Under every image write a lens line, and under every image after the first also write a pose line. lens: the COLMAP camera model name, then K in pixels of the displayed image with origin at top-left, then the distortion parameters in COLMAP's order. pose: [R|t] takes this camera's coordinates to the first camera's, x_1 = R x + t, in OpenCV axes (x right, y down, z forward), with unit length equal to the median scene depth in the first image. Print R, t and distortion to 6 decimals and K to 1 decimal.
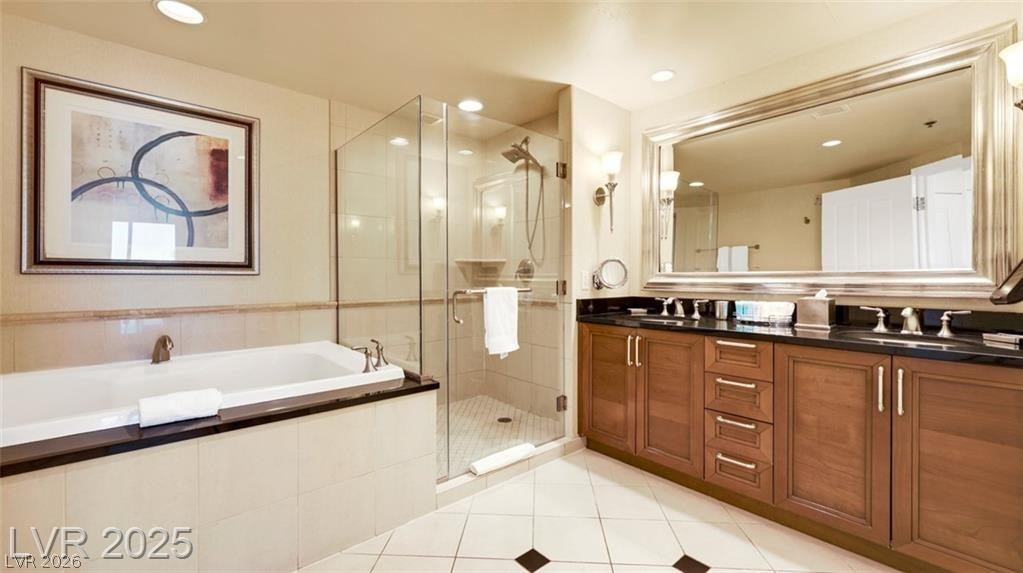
lens RADIAL K [[419.5, 0, 511.5], [0, 419.5, 277.2], [0, 0, 1]] dist [0.001120, 0.000196]
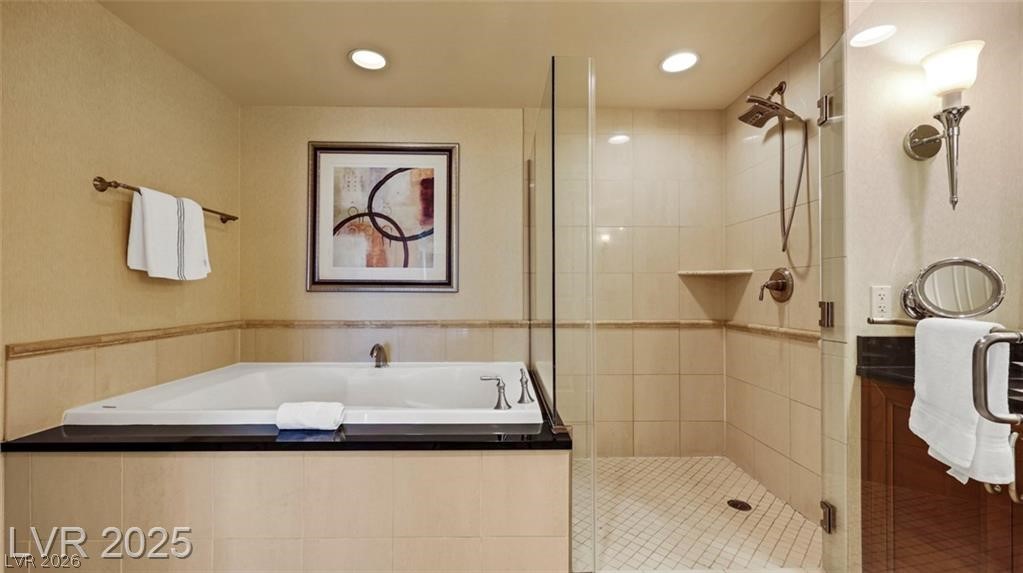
lens RADIAL K [[411.8, 0, 505.9], [0, 411.8, 288.0], [0, 0, 1]] dist [-0.001073, 0.000152]
pose [[0.766167, -0.006159, -0.642612, 0.160003], [-0.002466, 0.999919, -0.012524, -0.003161], [0.642636, 0.011180, 0.766090, 0.309493]]
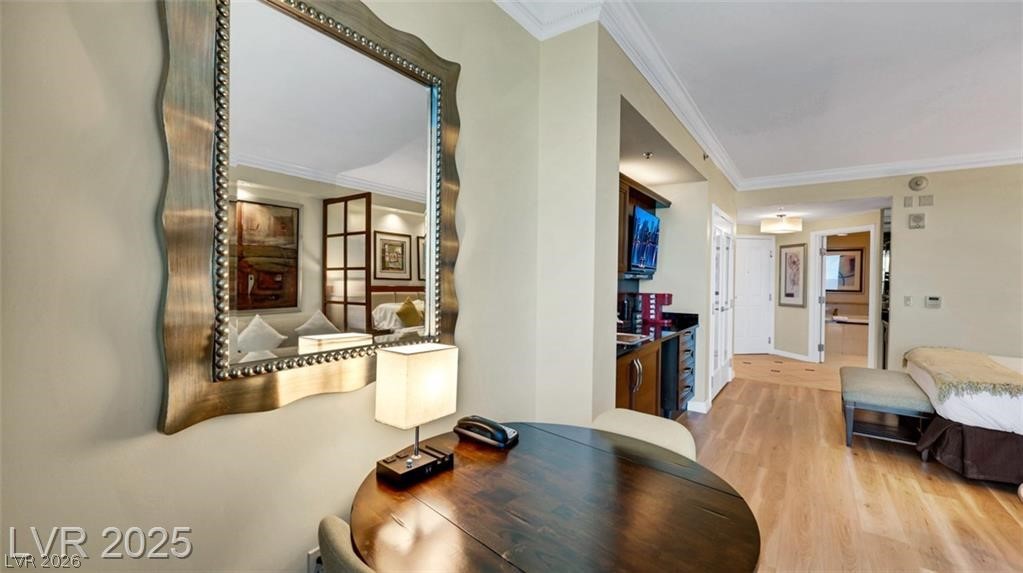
lens RADIAL K [[418.4, 0, 511.5], [0, 418.4, 286.5], [0, 0, 1]] dist [-0.001156, 0.000518]
pose [[0.241787, 0.021011, -0.970102, 2.090978], [-0.013707, 0.999740, 0.018236, -0.092697], [0.970233, 0.008888, 0.242012, -2.714915]]
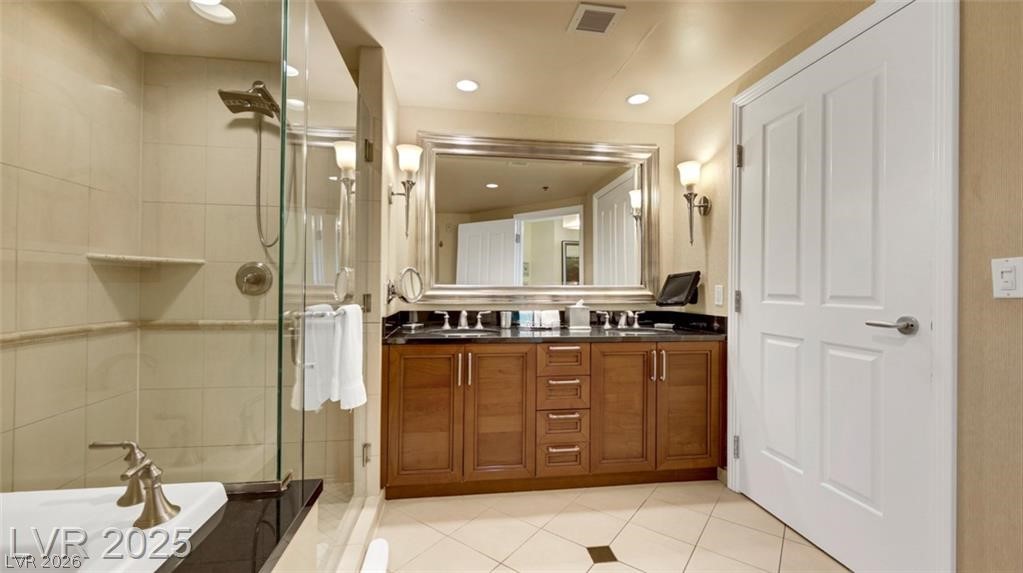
lens RADIAL K [[409.9, 0, 512.8], [0, 409.9, 284.6], [0, 0, 1]] dist [-0.001338, 0.000234]
pose [[0.541630, 0.012079, 0.840530, -0.396939], [-0.006756, 0.999927, -0.010016, -0.003536], [-0.840590, -0.000254, 0.541672, 0.400351]]
